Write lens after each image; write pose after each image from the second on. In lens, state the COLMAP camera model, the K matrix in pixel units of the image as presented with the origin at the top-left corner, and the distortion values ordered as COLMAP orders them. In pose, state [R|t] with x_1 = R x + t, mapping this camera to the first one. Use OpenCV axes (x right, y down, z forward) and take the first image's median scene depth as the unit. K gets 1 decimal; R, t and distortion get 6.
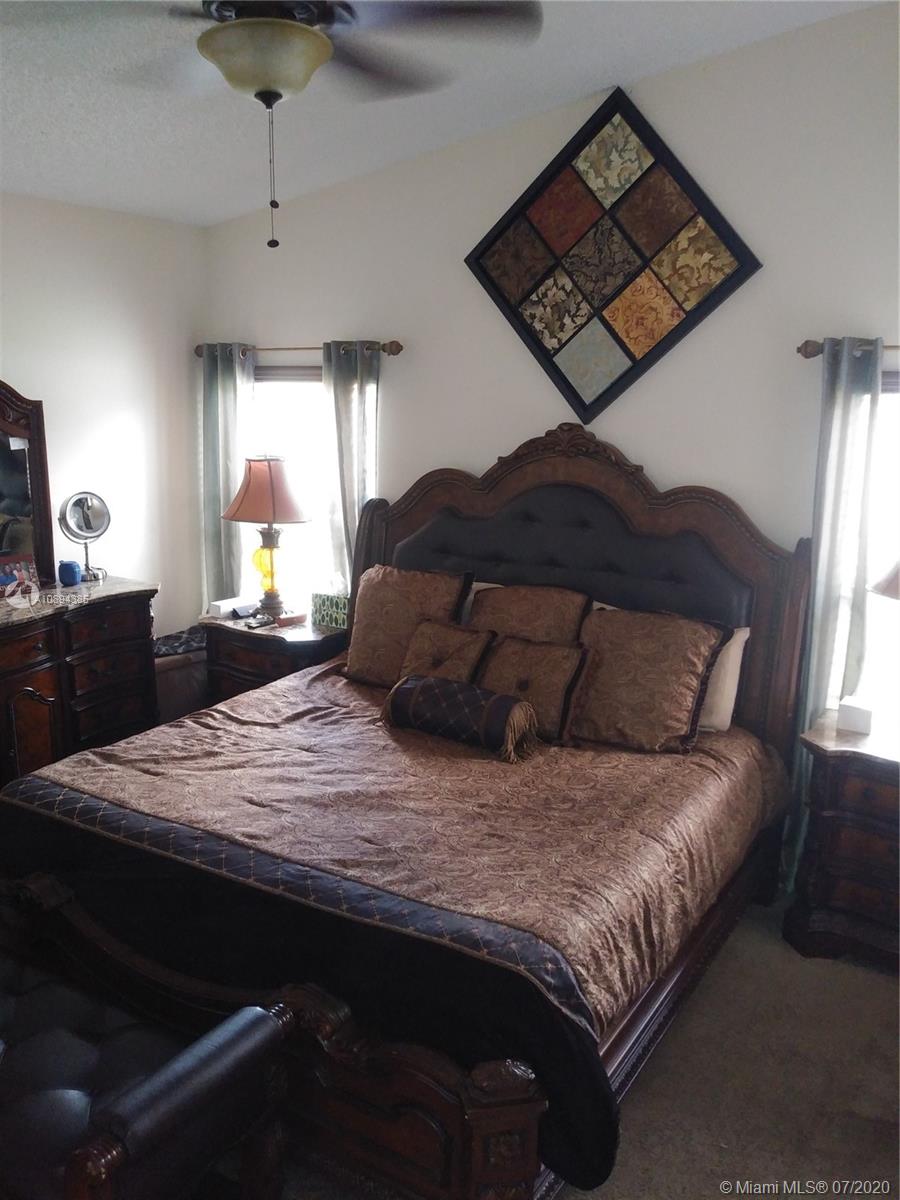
lens RADIAL K [[983.9, 0, 446.1], [0, 983.9, 600.9], [0, 0, 1]] dist [0.035283, -0.009321]
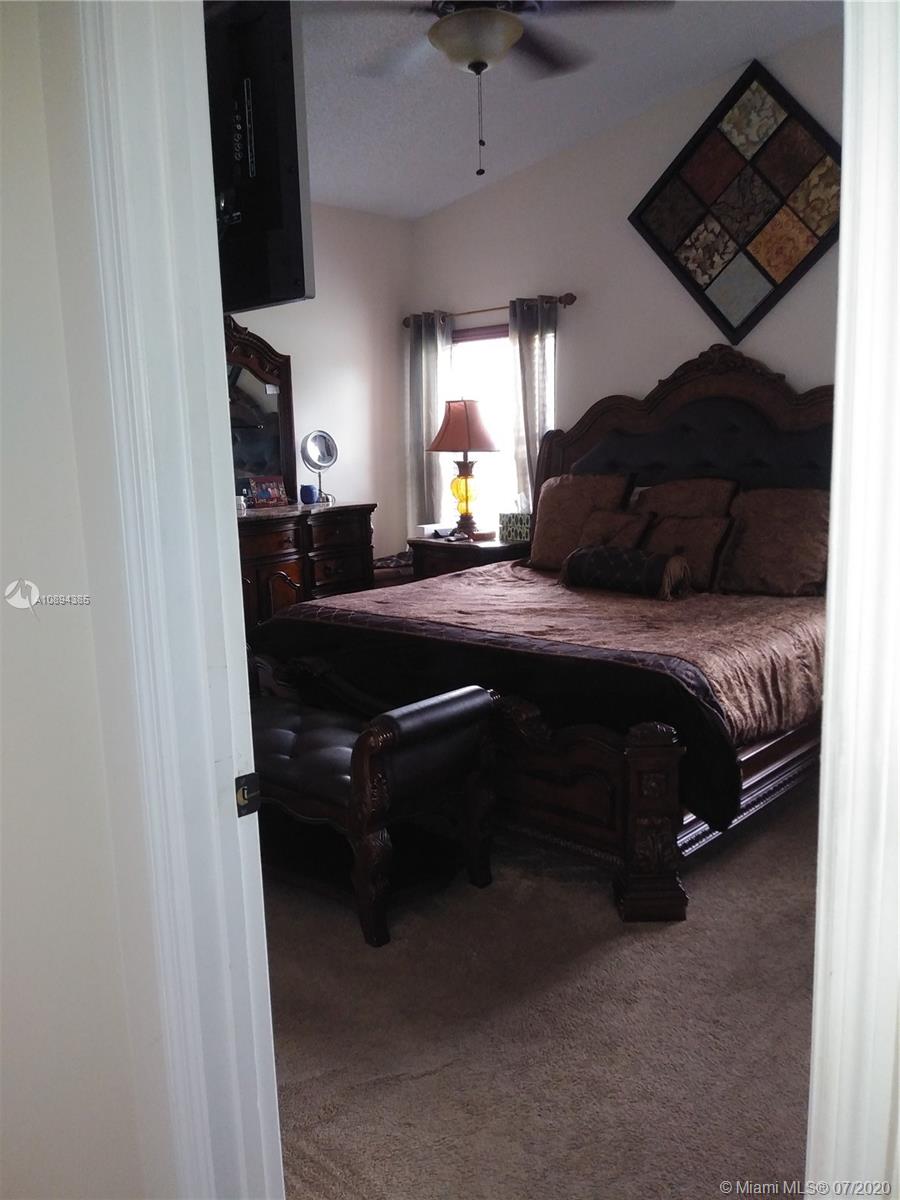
lens RADIAL K [[978.4, 0, 447.0], [0, 978.4, 609.6], [0, 0, 1]] dist [0.034389, -0.064279]
pose [[0.984308, -0.008545, -0.176251, 0.008992], [0.001494, 0.999195, -0.040096, 0.184835], [0.176452, 0.039203, 0.983528, -0.198928]]
